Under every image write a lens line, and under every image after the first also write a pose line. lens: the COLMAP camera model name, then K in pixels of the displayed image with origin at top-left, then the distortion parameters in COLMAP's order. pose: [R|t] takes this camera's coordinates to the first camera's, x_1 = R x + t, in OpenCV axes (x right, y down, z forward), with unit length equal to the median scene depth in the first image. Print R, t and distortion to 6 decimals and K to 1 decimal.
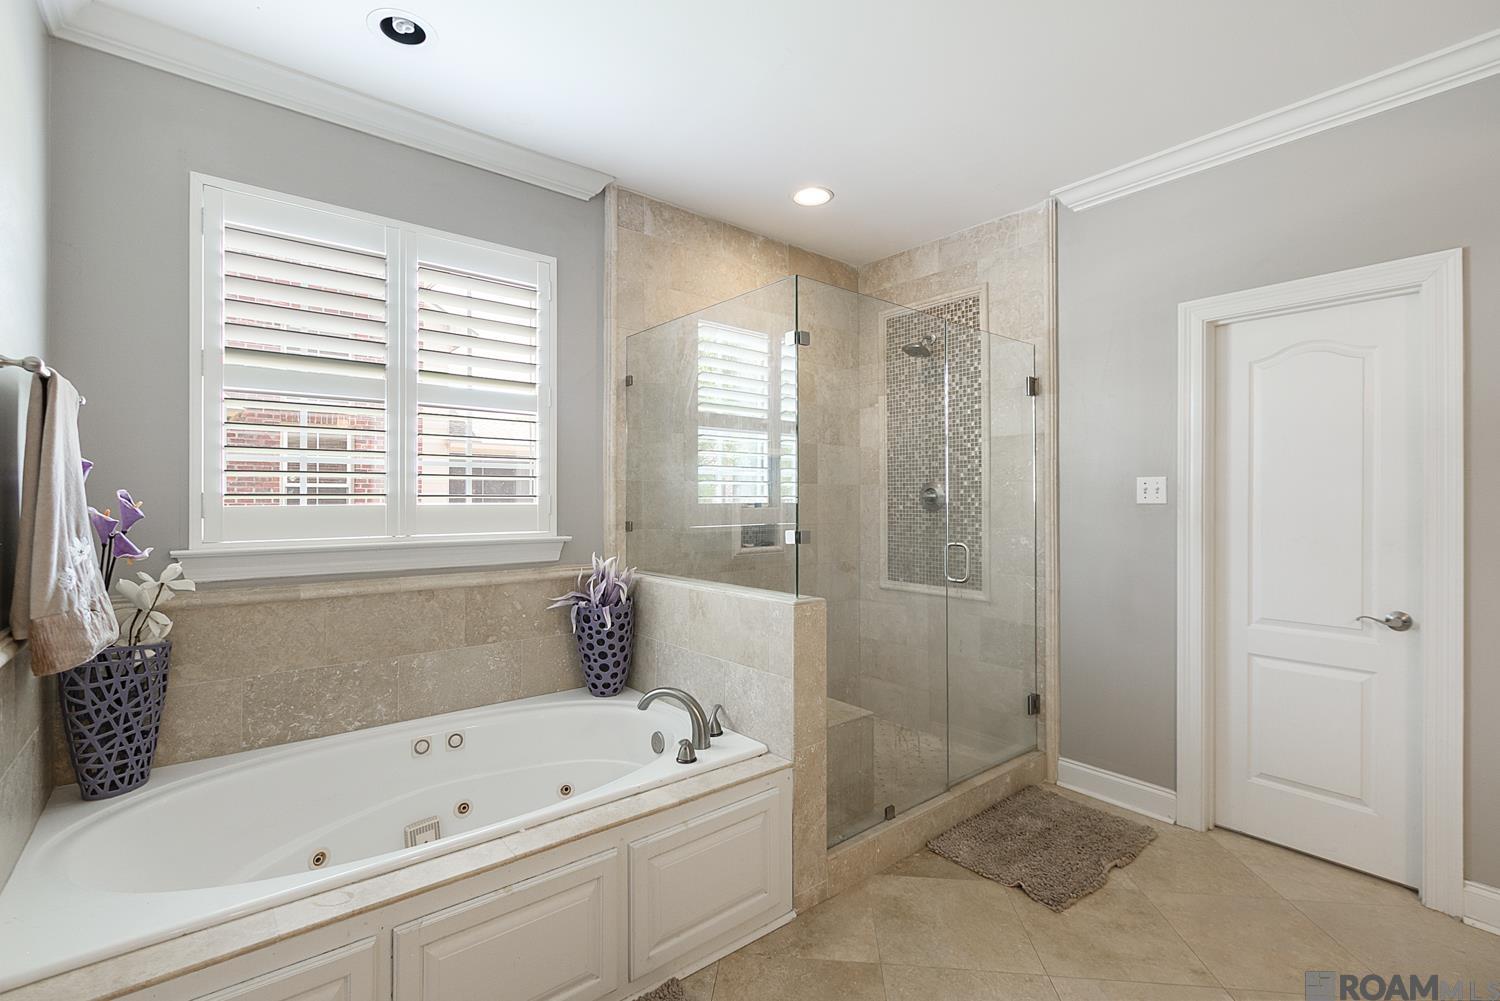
lens RADIAL K [[656.5, 0, 737.8], [0, 656.5, 503.1], [0, 0, 1]] dist [-0.003780, -0.000198]
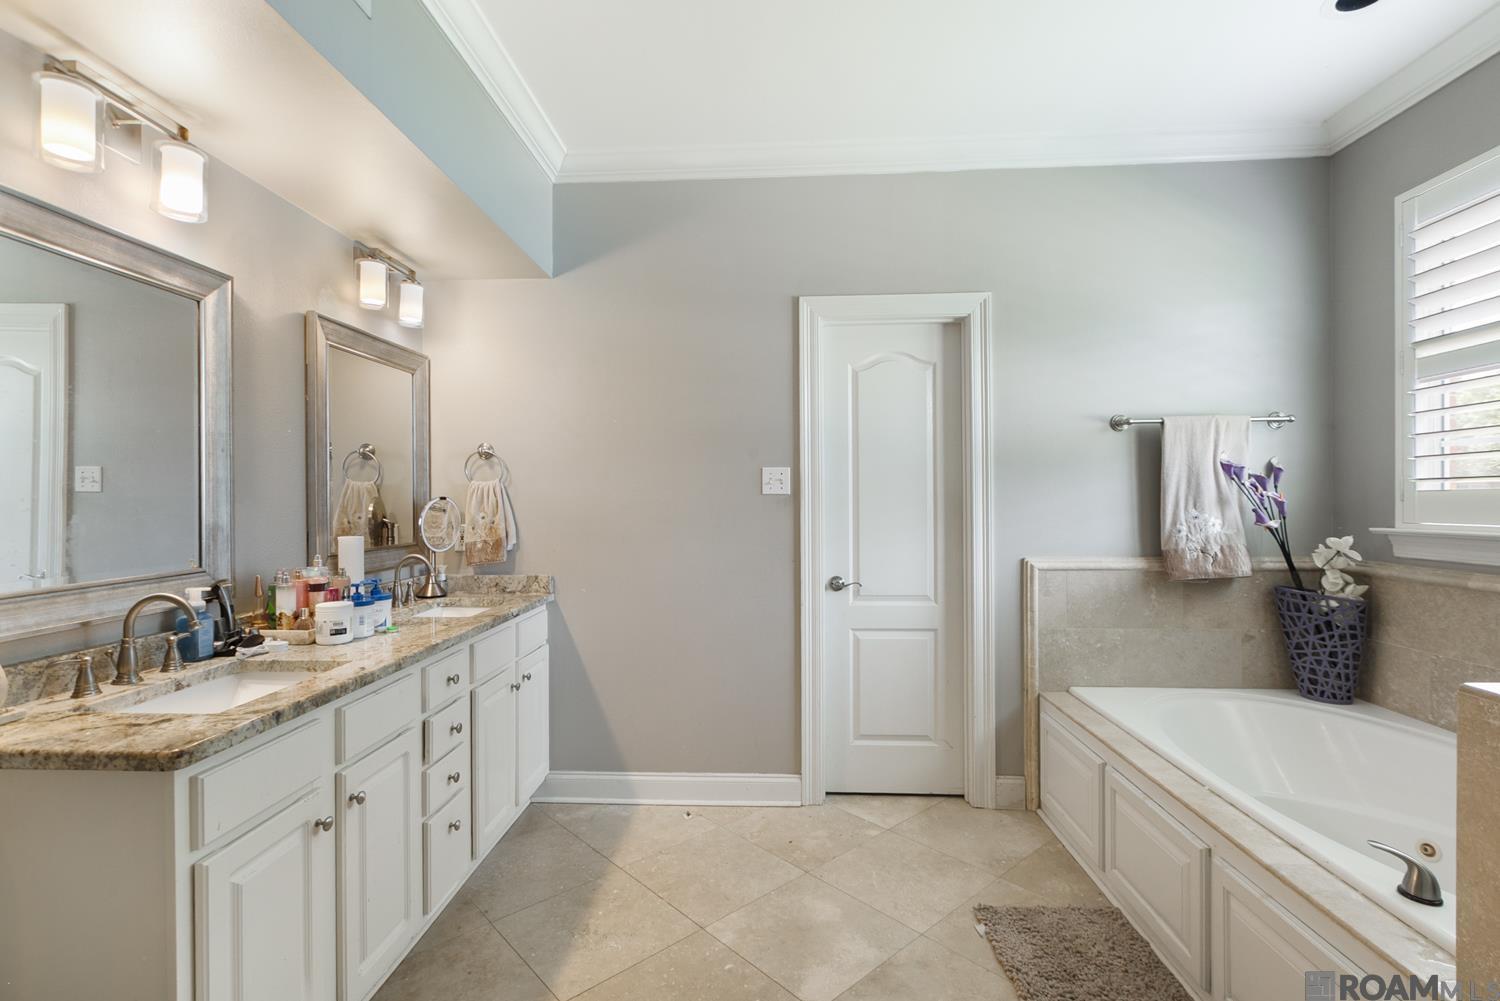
lens RADIAL K [[694.7, 0, 745.9], [0, 694.7, 495.8], [0, 0, 1]] dist [0.000574, -0.000473]
pose [[-0.655814, 0.008436, -0.754875, 0.946608], [0.009244, 0.999952, 0.003144, 0.000261], [0.754866, -0.004916, -0.655861, 1.069193]]
